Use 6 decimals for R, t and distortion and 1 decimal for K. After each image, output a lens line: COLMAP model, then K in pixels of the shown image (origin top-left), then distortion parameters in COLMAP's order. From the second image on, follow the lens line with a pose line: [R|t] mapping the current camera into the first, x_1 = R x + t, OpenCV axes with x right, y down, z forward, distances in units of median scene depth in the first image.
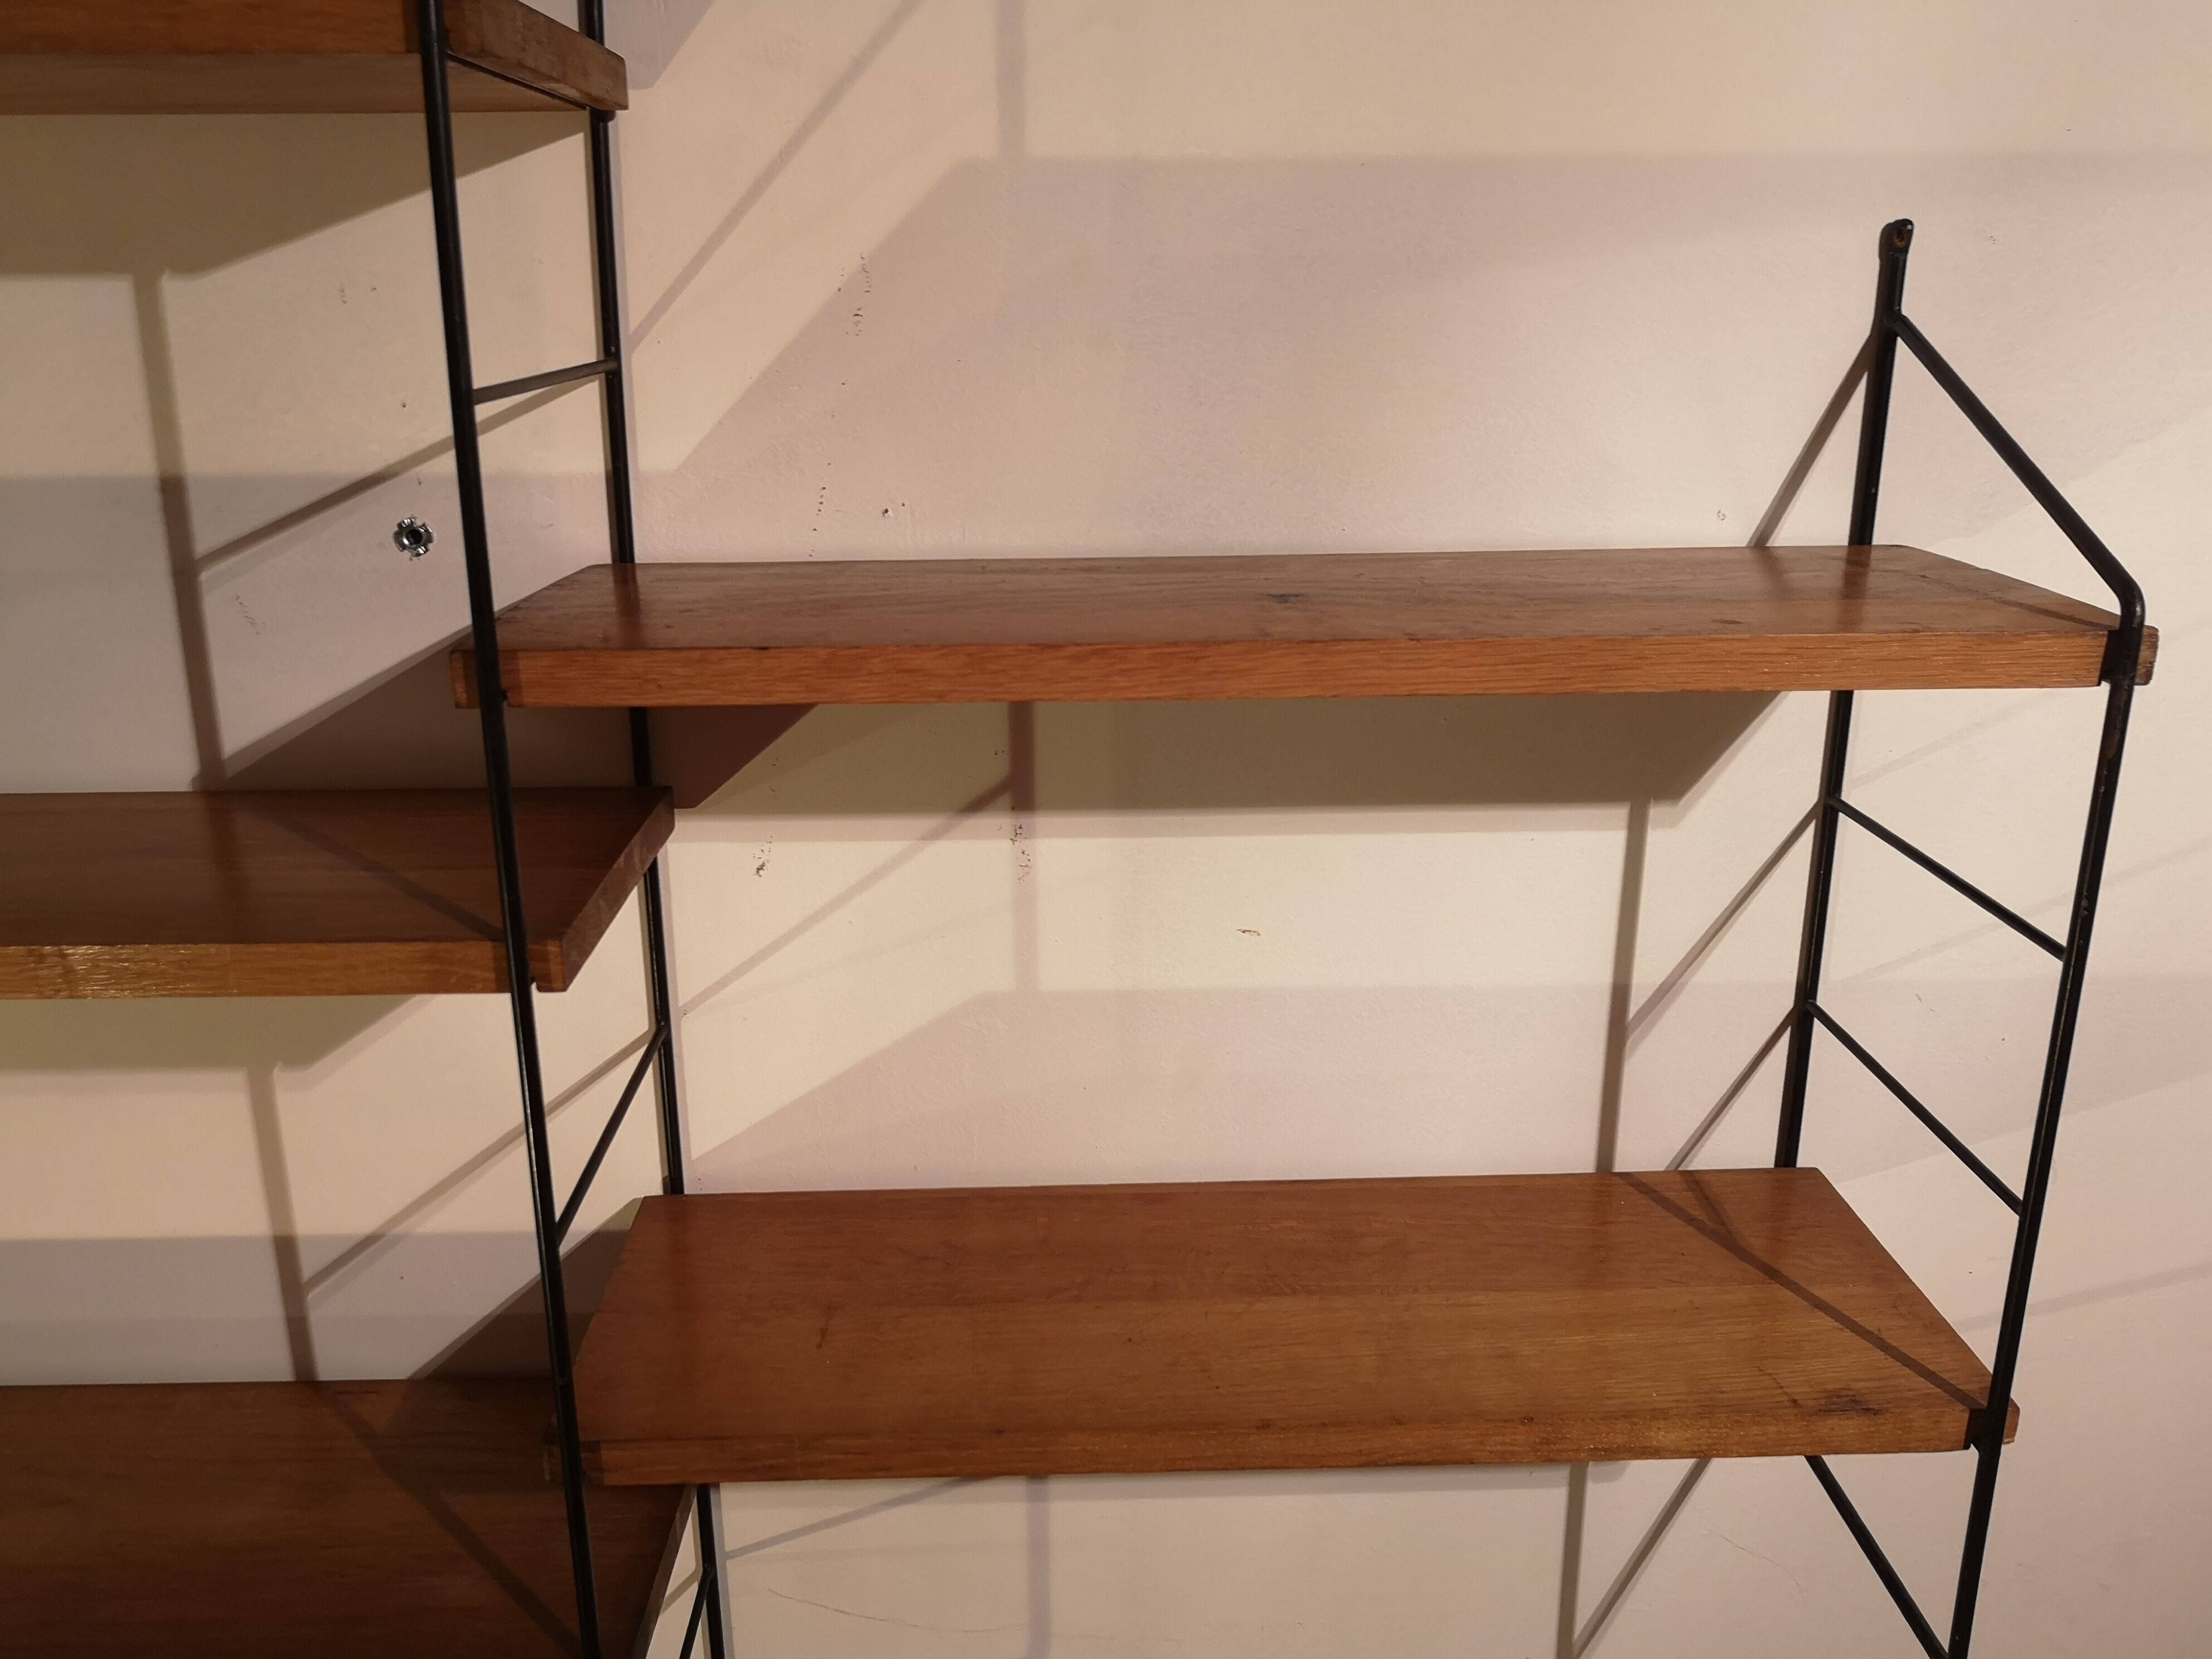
lens RADIAL K [[1788.3, 0, 1109.9], [0, 1788.3, 841.0], [0, 0, 1]] dist [-0.000665, -0.006604]
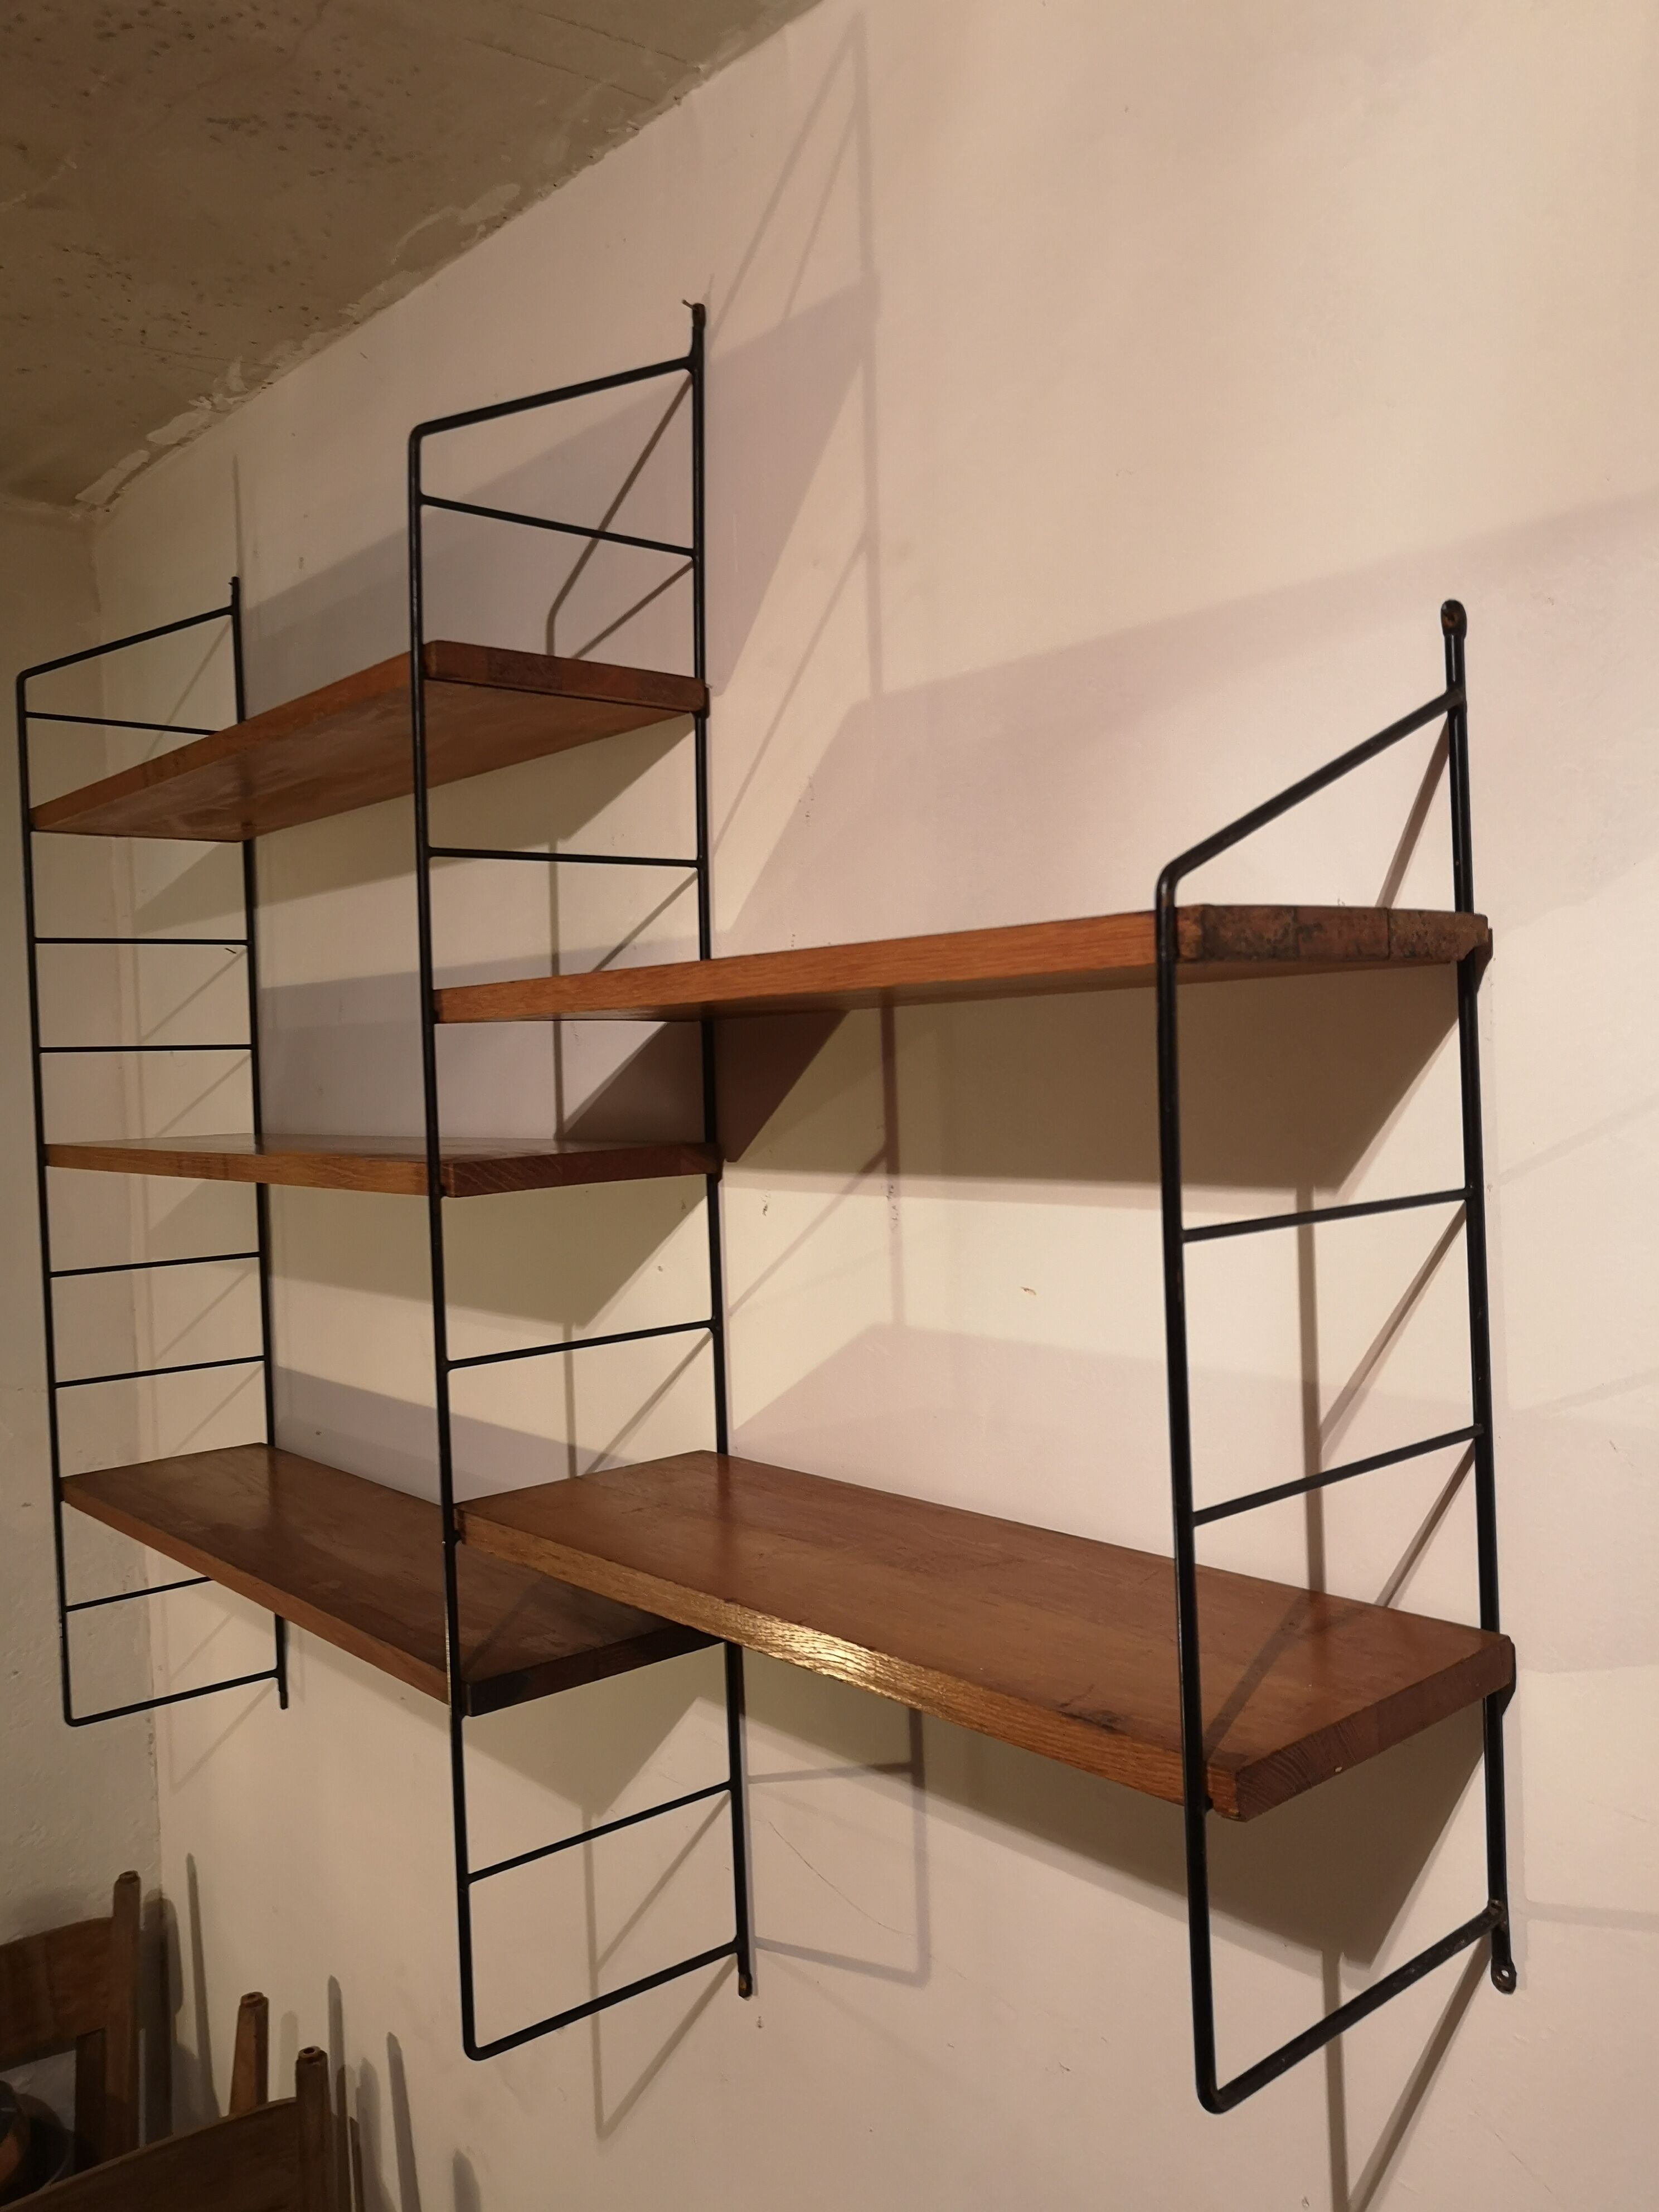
lens RADIAL K [[1788.3, 0, 826.7], [0, 1788.3, 1078.6], [0, 0, 1]] dist [-0.000665, -0.006604]
pose [[0.626658, -0.008479, -0.779248, 0.921622], [-0.203072, 0.963617, -0.173792, 0.149966], [0.752370, 0.267152, 0.602137, 0.172192]]
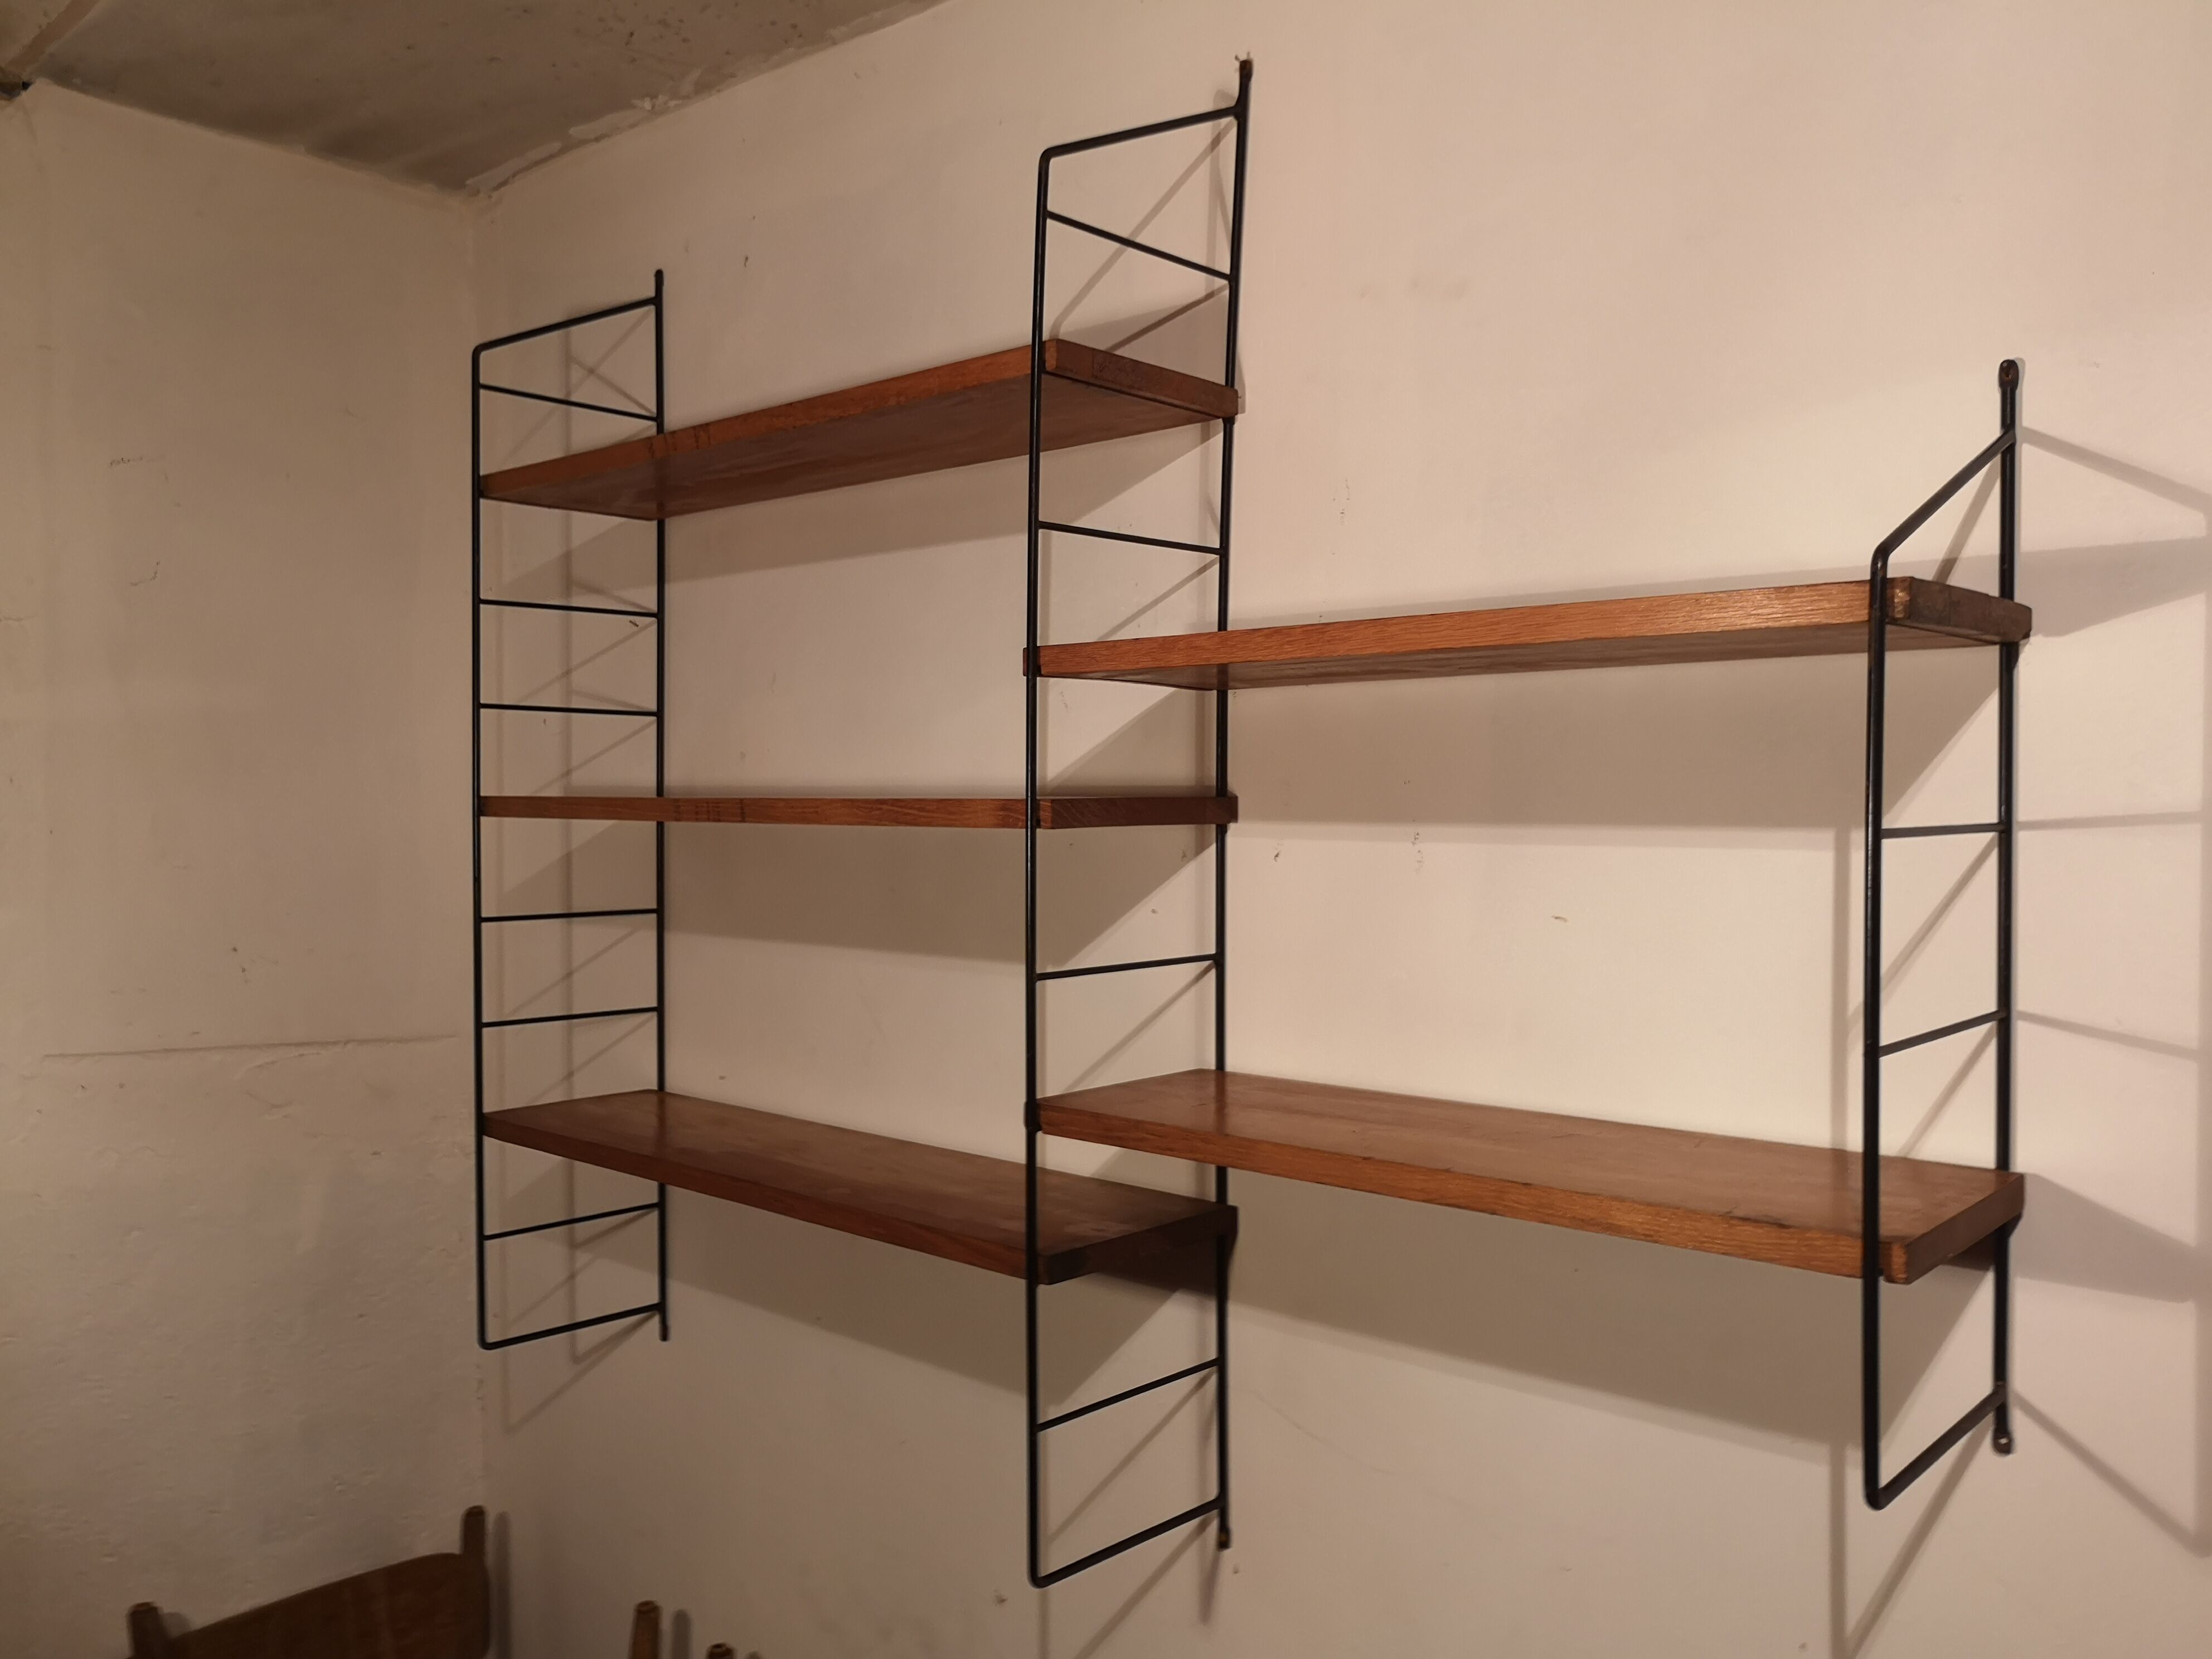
lens RADIAL K [[1770.3, 0, 1098.1], [0, 1770.3, 827.6], [0, 0, 1]] dist [-0.002291, -0.009992]
pose [[0.718852, 0.018758, -0.694910, 0.788913], [-0.212325, 0.957792, -0.193786, 0.331920], [0.661944, 0.286850, 0.692494, -0.204268]]
